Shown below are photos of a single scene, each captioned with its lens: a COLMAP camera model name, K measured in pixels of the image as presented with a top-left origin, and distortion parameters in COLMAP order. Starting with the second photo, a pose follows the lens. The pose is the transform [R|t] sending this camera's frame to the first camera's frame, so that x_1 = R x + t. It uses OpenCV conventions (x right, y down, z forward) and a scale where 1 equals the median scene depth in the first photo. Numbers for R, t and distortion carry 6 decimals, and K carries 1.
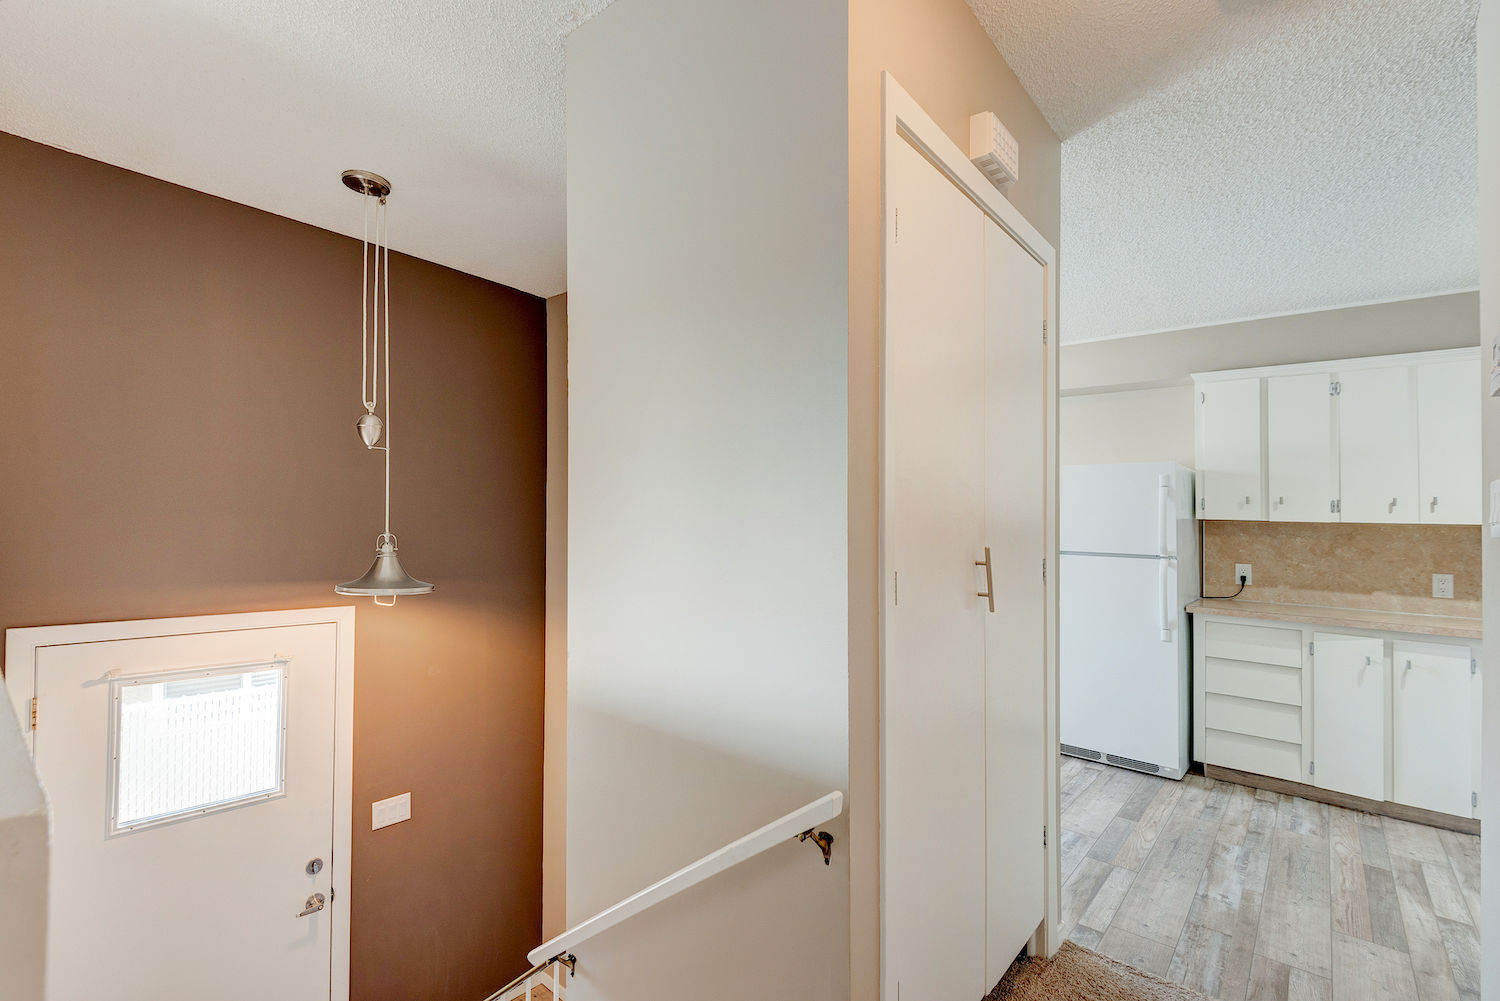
lens RADIAL K [[679.7, 0, 754.3], [0, 679.7, 495.7], [0, 0, 1]] dist [0.011233, 0.000032]
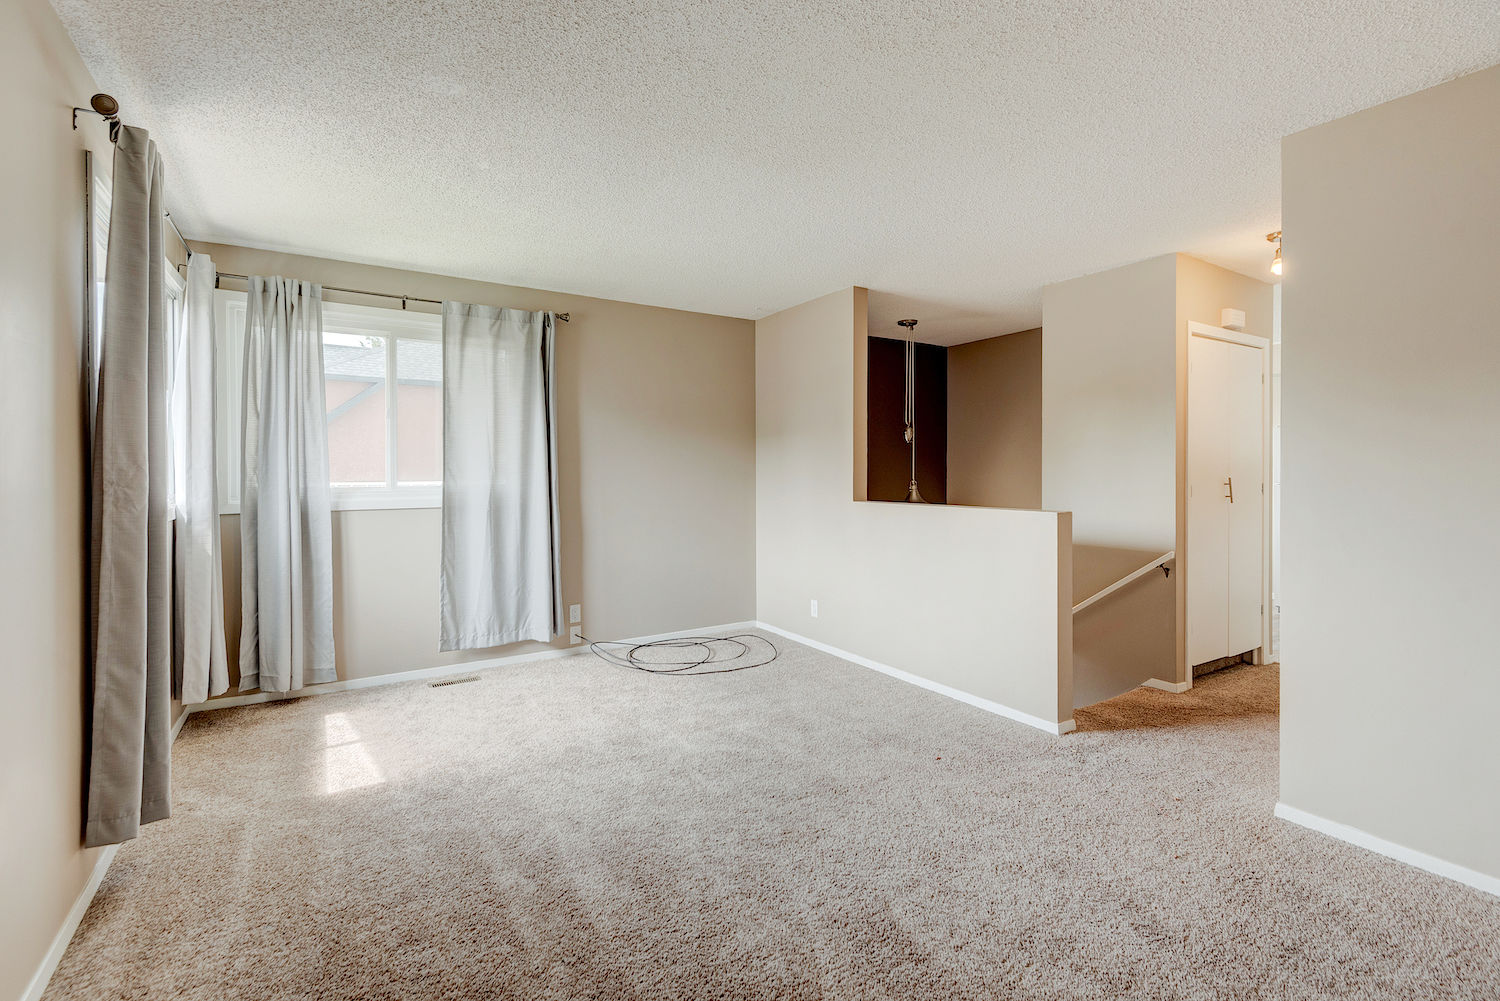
lens RADIAL K [[679.7, 0, 754.3], [0, 679.7, 495.7], [0, 0, 1]] dist [0.011233, 0.000032]
pose [[0.952298, -0.018912, -0.304584, -0.493690], [0.042349, 0.996611, 0.070525, -0.096593], [0.302218, -0.080060, 0.949871, -1.694214]]
